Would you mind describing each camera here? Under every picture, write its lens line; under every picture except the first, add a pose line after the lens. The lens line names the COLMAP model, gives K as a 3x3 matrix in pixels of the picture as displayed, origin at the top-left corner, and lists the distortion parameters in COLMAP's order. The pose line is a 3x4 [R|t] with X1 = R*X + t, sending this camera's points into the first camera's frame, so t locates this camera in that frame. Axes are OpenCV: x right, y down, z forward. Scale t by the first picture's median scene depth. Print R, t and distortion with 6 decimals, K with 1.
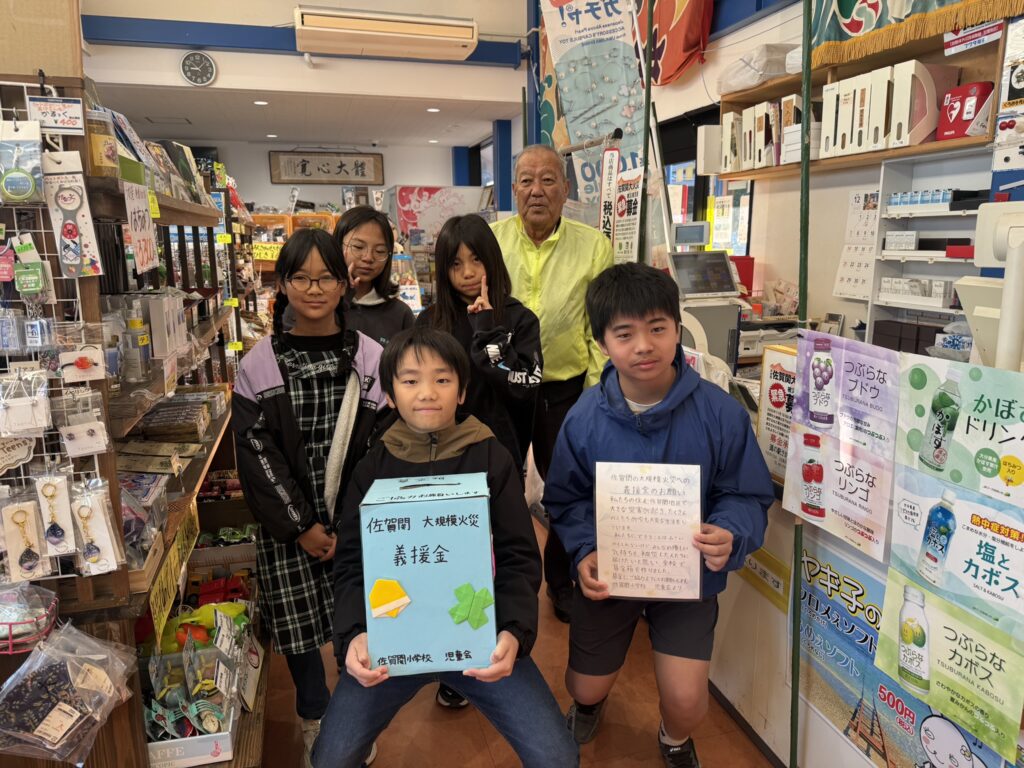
lens RADIAL K [[735.1, 0, 511.7], [0, 735.1, 381.9], [0, 0, 1]] dist [-0.007328, -0.001581]
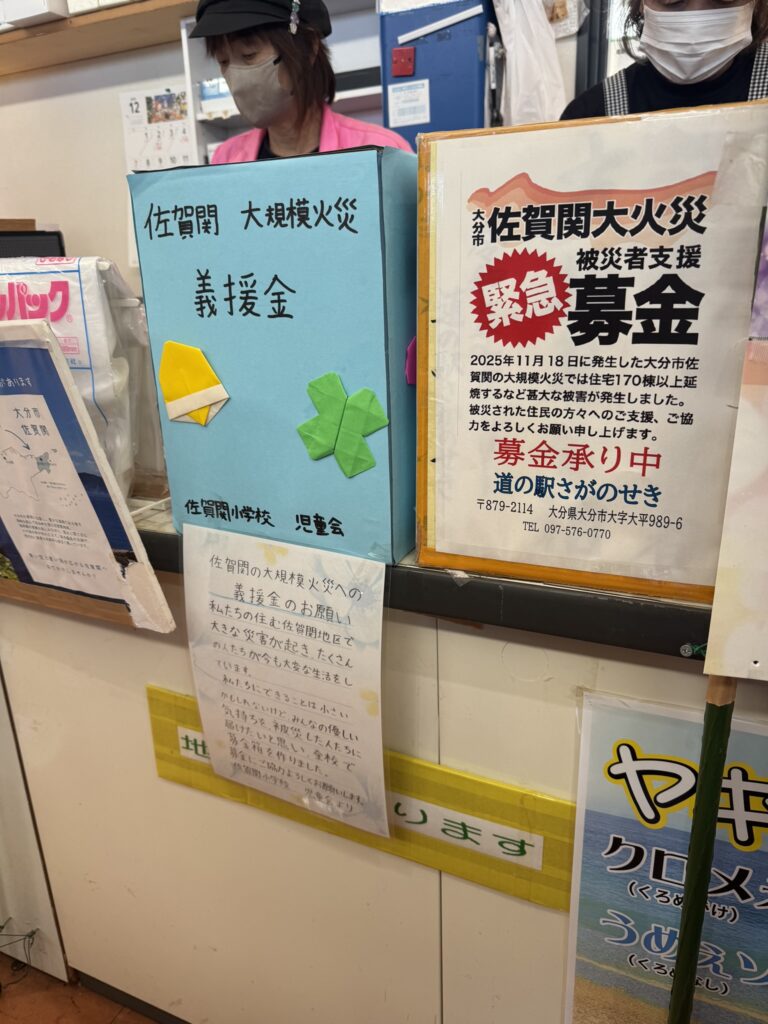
lens RADIAL K [[735.1, 0, 383.2], [0, 735.1, 512.3], [0, 0, 1]] dist [-0.007328, -0.001581]
pose [[0.632130, -0.251471, 0.732921, 0.097730], [0.177002, 0.967727, 0.179374, 0.038759], [-0.754375, 0.016341, 0.656240, 0.860189]]
